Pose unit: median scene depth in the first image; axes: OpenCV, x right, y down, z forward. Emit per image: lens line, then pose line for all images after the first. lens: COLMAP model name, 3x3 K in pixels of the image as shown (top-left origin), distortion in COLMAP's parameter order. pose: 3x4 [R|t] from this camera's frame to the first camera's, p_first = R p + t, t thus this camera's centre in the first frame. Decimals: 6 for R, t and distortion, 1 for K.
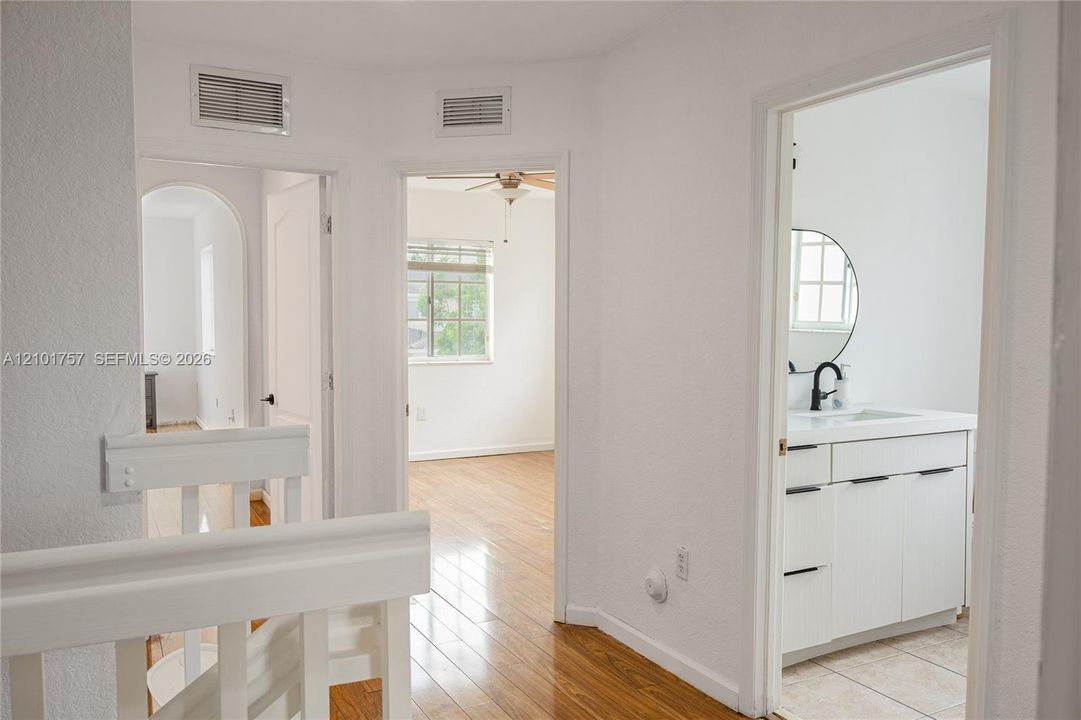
lens RADIAL K [[835.3, 0, 529.7], [0, 835.3, 359.5], [0, 0, 1]] dist [0.011124, -0.027420]
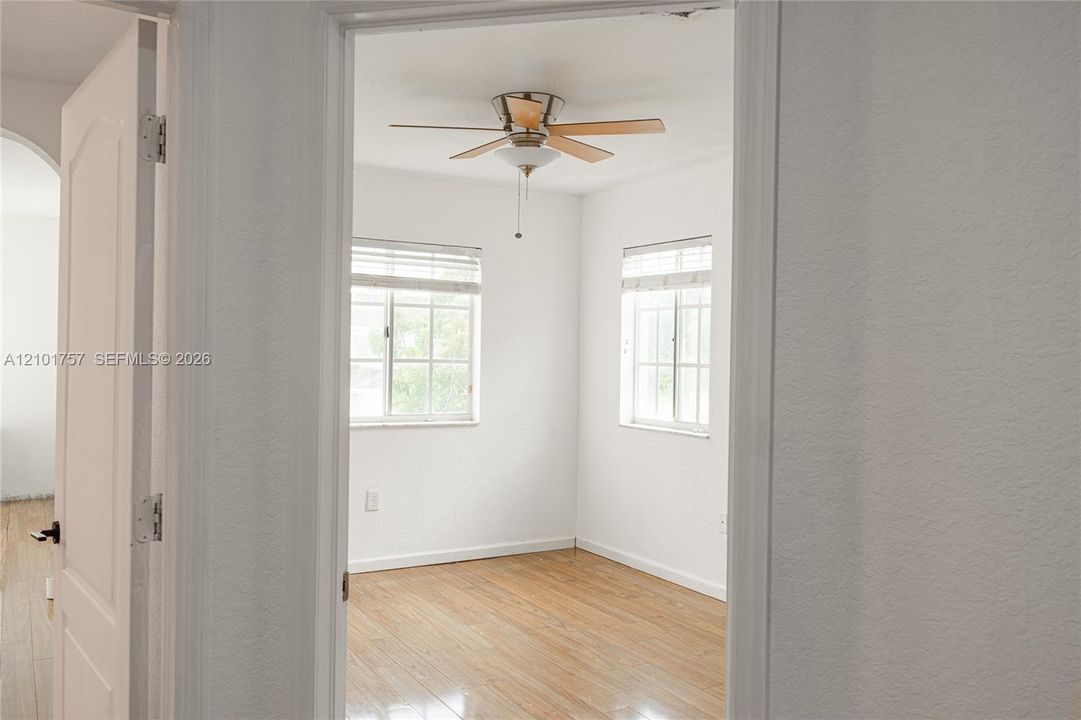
lens RADIAL K [[883.5, 0, 523.7], [0, 883.5, 357.8], [0, 0, 1]] dist [0.015575, 0.002565]
pose [[0.999029, 0.012255, 0.042310, -0.080594], [-0.010259, 0.998838, -0.047080, -0.035531], [-0.042838, 0.046601, 0.997995, 0.573981]]
